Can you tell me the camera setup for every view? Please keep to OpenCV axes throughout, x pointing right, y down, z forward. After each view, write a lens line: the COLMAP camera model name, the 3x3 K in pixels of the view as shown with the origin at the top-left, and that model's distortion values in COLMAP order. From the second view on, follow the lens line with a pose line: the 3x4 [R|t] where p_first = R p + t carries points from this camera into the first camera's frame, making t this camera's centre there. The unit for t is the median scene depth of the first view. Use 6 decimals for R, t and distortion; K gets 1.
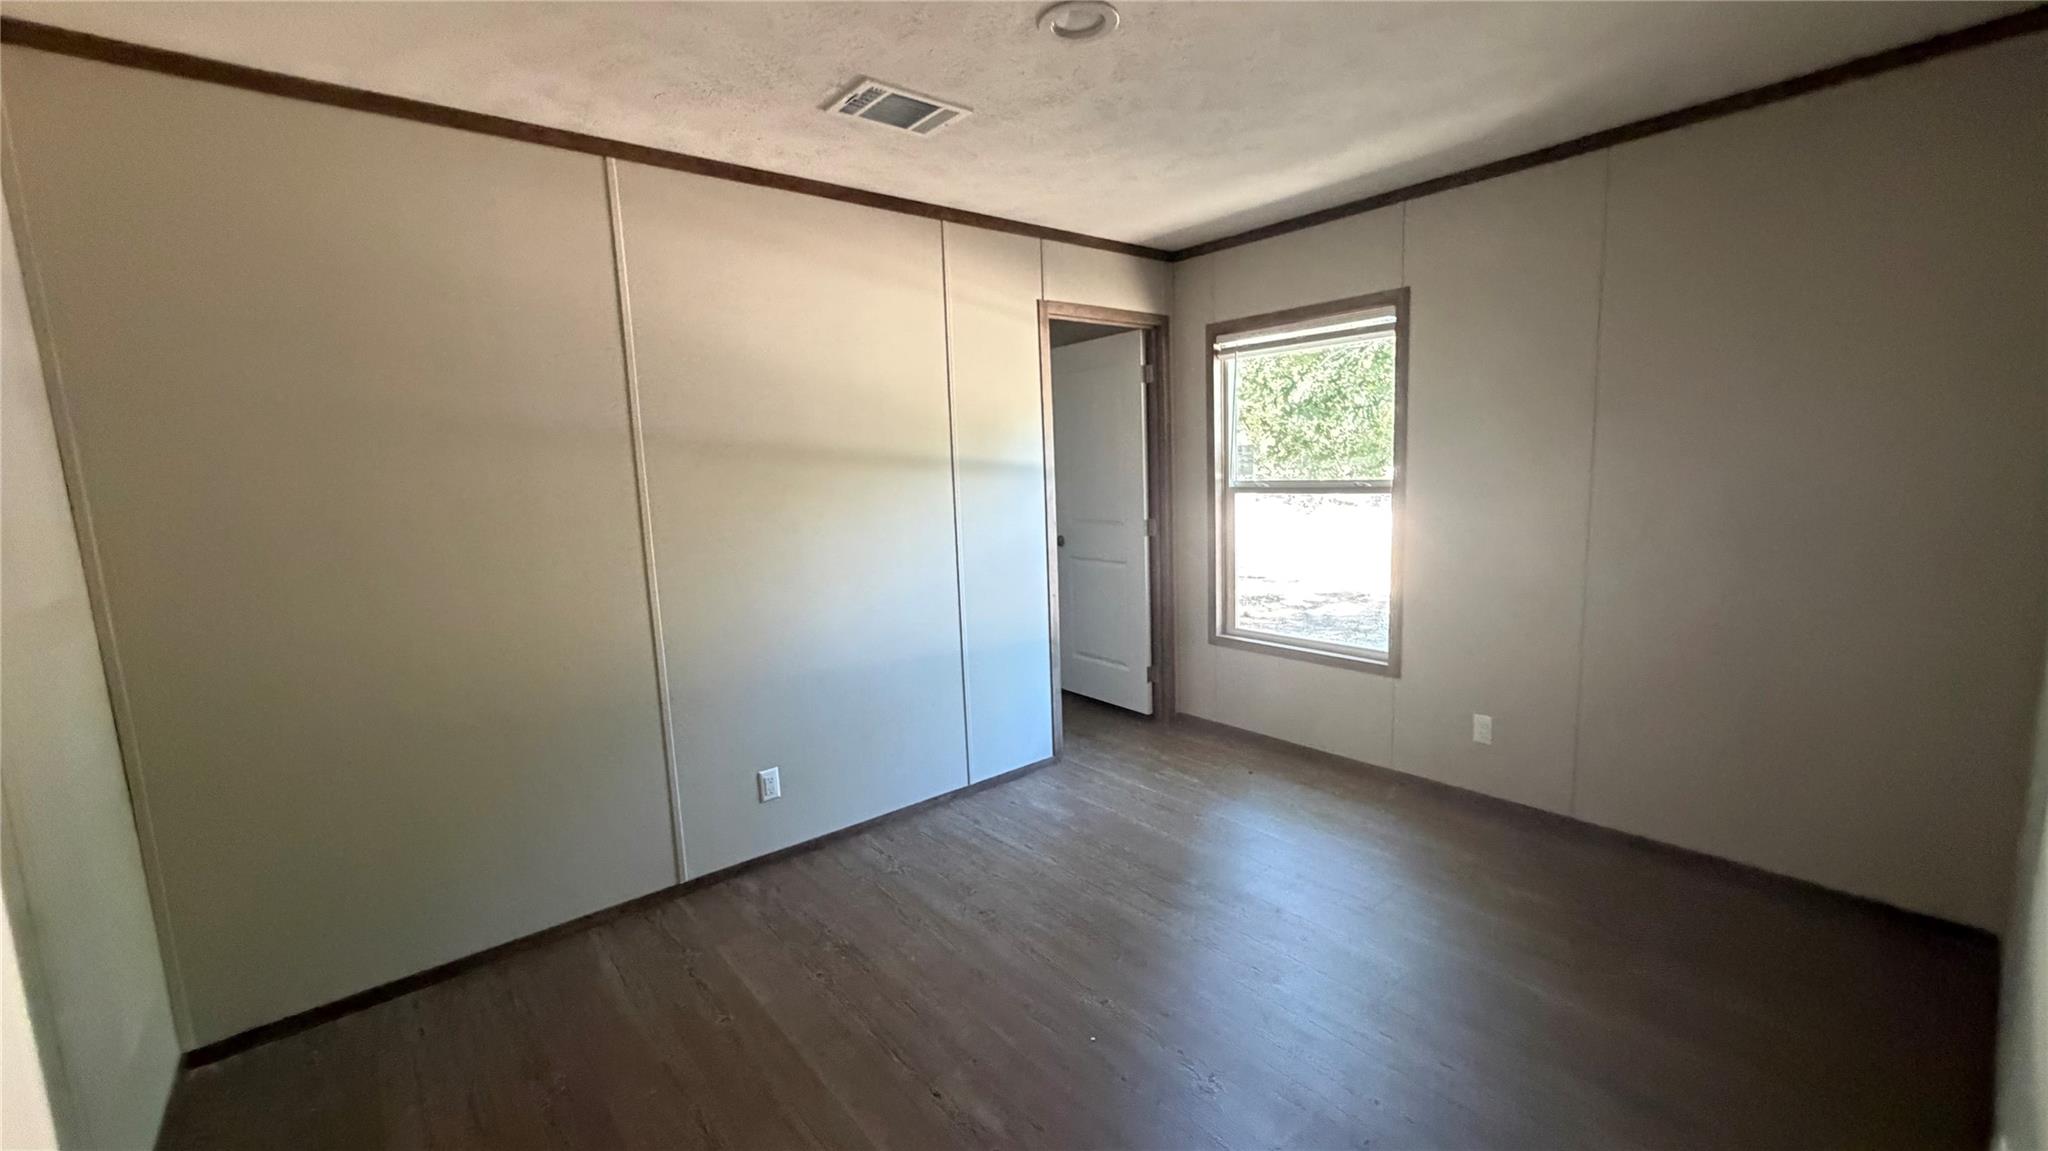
lens RADIAL K [[821.3, 0, 1021.4], [0, 821.3, 584.2], [0, 0, 1]] dist [-0.000478, -0.000017]
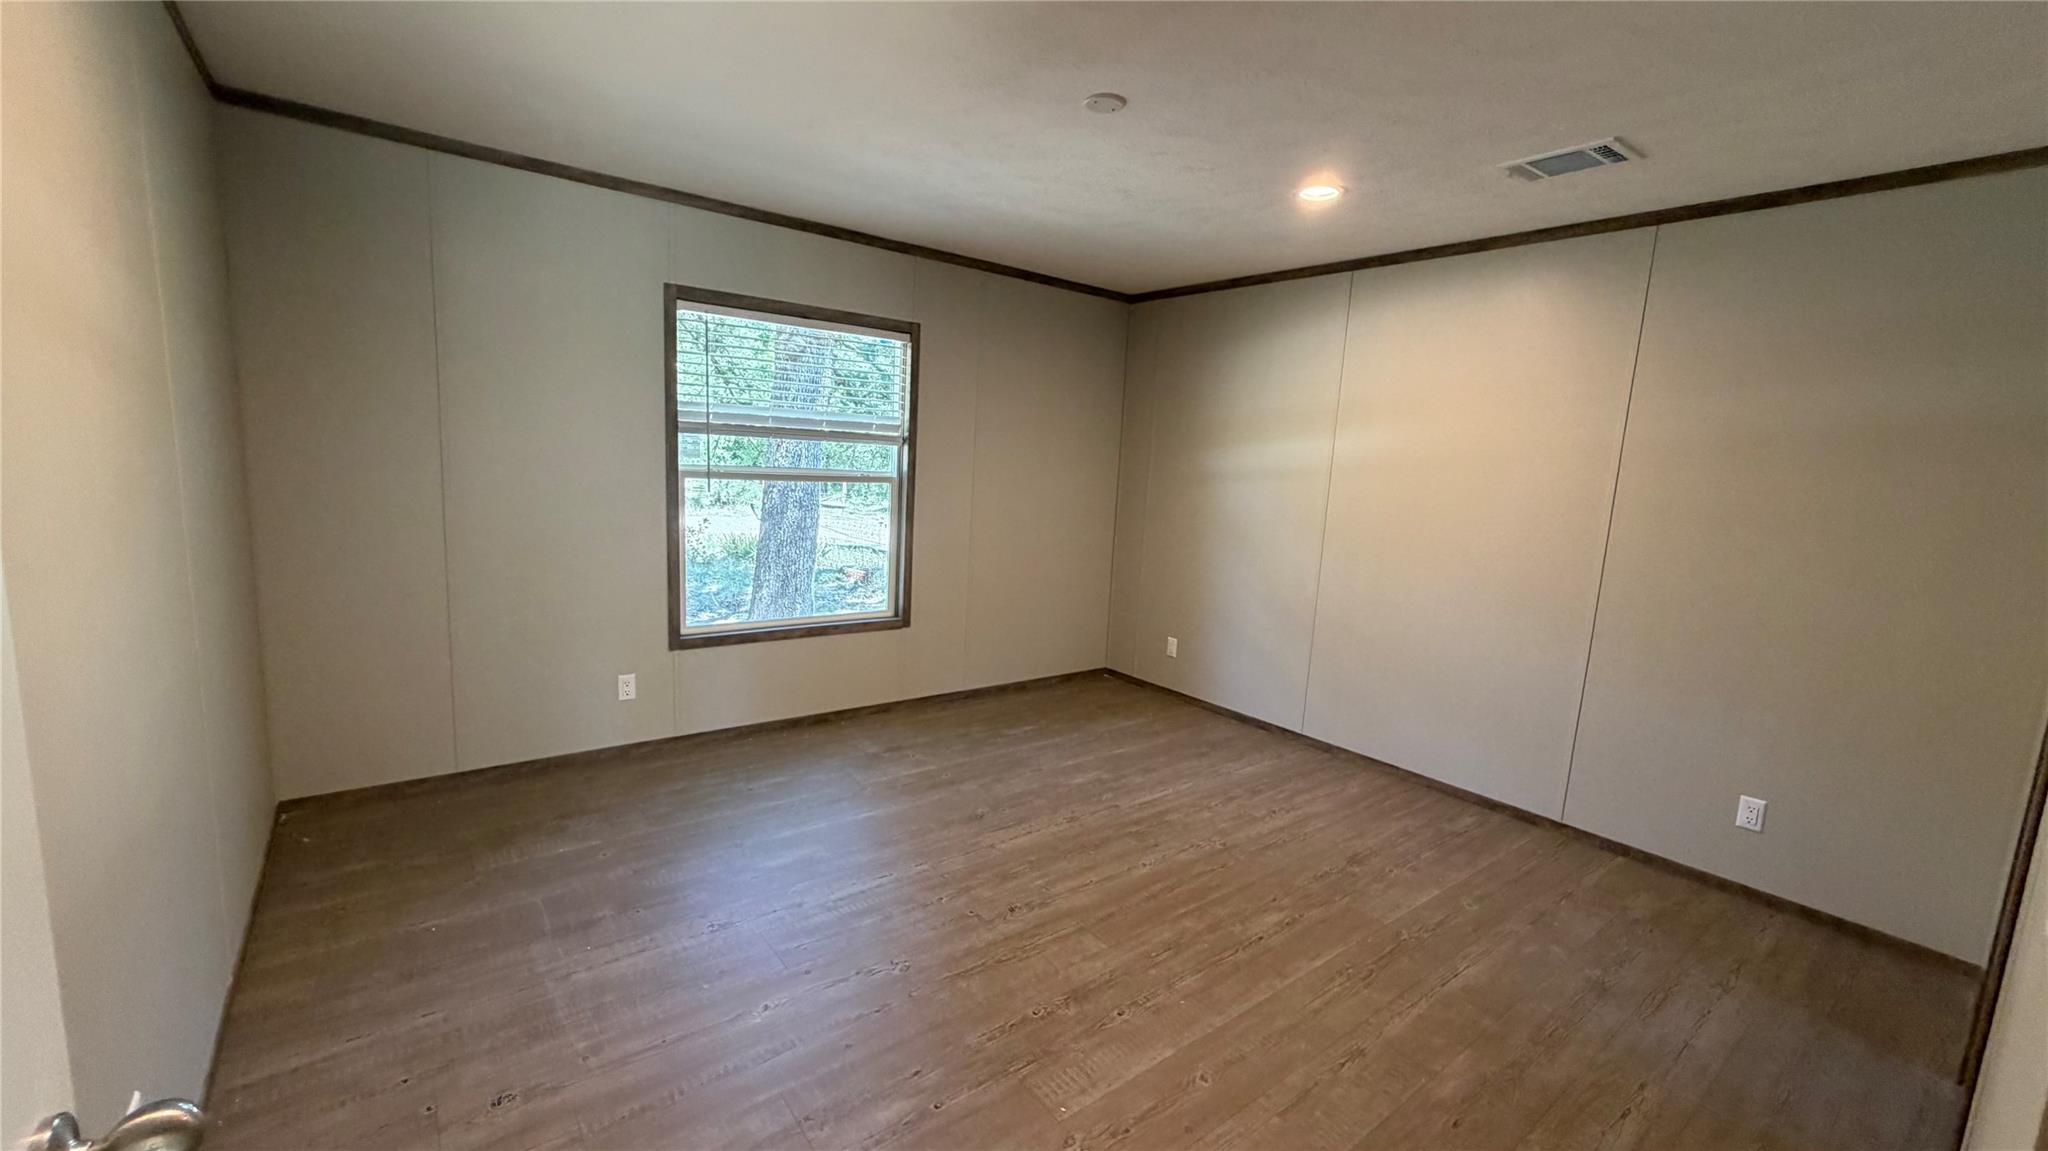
lens RADIAL K [[821.3, 0, 1021.4], [0, 821.3, 584.2], [0, 0, 1]] dist [-0.000478, -0.000017]
pose [[0.039231, -0.111912, 0.992943, -0.854101], [0.097759, 0.989371, 0.107647, -0.075147], [-0.994437, 0.092846, 0.049755, 0.796539]]
